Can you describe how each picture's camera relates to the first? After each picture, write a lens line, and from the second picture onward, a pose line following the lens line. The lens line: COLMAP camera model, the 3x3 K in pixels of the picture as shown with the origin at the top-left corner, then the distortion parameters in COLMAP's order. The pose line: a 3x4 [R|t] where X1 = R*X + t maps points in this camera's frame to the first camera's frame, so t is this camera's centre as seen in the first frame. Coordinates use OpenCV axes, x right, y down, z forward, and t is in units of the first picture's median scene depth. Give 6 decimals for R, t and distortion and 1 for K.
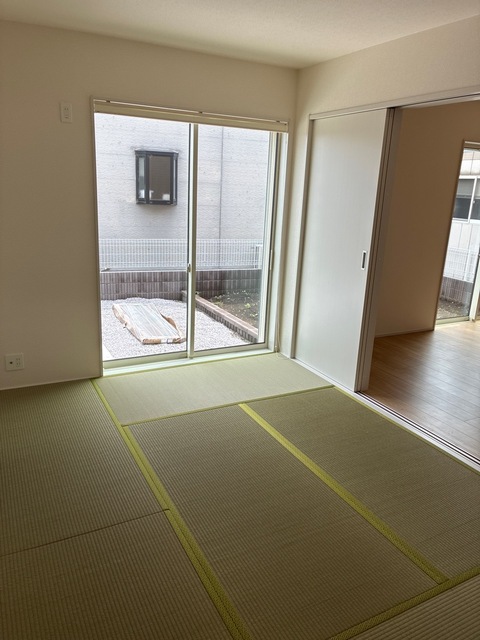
lens RADIAL K [[484.9, 0, 229.3], [0, 484.9, 319.3], [0, 0, 1]] dist [0.042137, -0.000729]
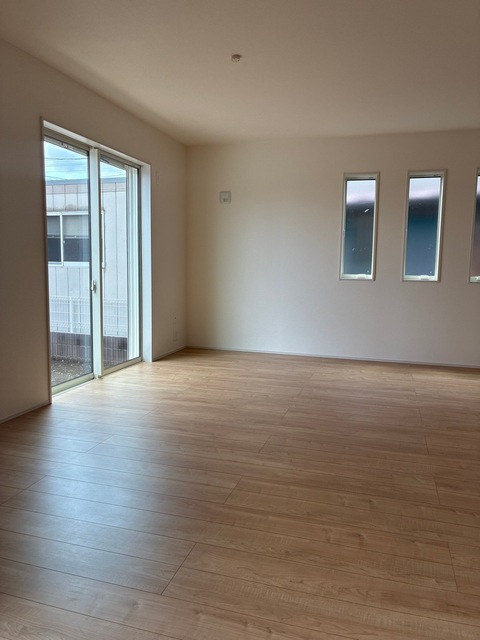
lens RADIAL K [[484.9, 0, 229.3], [0, 484.9, 319.3], [0, 0, 1]] dist [0.042137, -0.000729]
pose [[0.703856, -0.103595, 0.702748, 0.136173], [0.197176, 0.978925, -0.053180, -0.005580], [-0.682428, 0.175996, 0.709449, 0.343798]]
